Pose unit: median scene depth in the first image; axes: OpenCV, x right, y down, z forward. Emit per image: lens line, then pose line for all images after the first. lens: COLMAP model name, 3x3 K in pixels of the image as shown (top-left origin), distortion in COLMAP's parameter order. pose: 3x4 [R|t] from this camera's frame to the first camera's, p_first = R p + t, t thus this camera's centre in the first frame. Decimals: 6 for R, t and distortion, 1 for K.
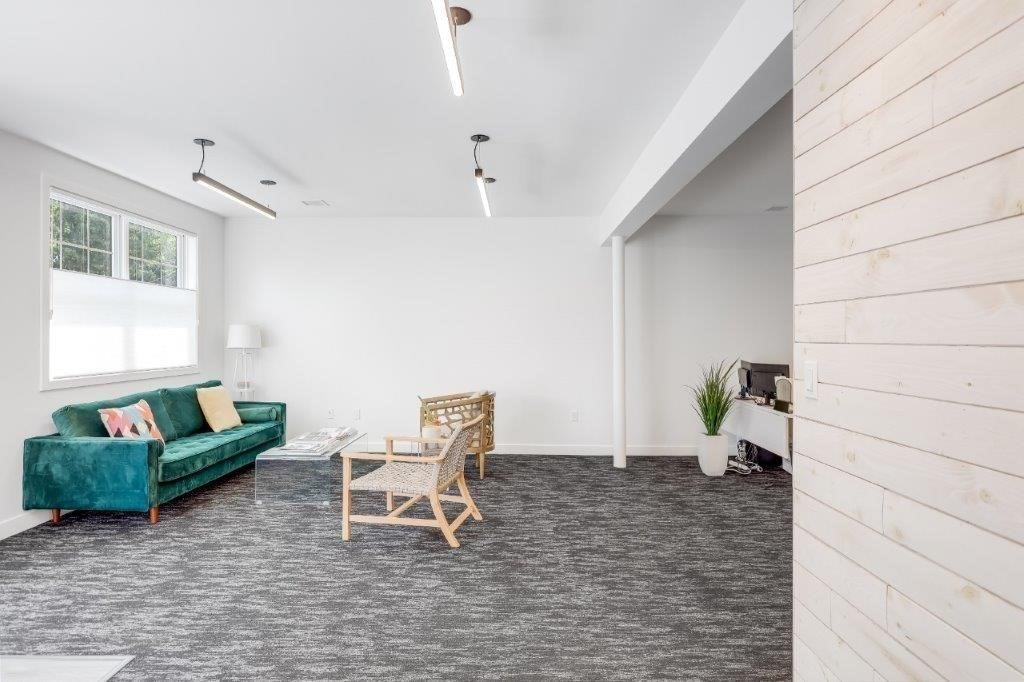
lens RADIAL K [[452.5, 0, 512.0], [0, 452.5, 341.0], [0, 0, 1]] dist [-0.000563, -0.000107]
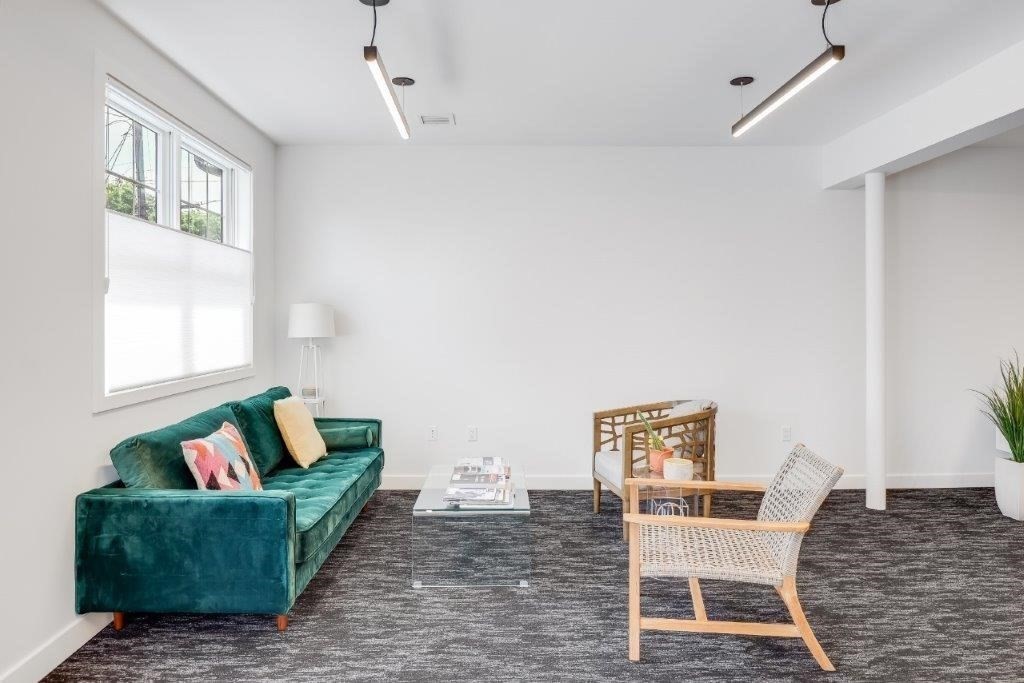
lens RADIAL K [[569.1, 0, 511.3], [0, 569.1, 325.3], [0, 0, 1]] dist [-0.010509, -0.001512]
pose [[0.999717, -0.005453, 0.023152, -0.492829], [0.005436, 0.999985, 0.000798, -0.003756], [-0.023156, -0.000672, 0.999732, 0.230661]]
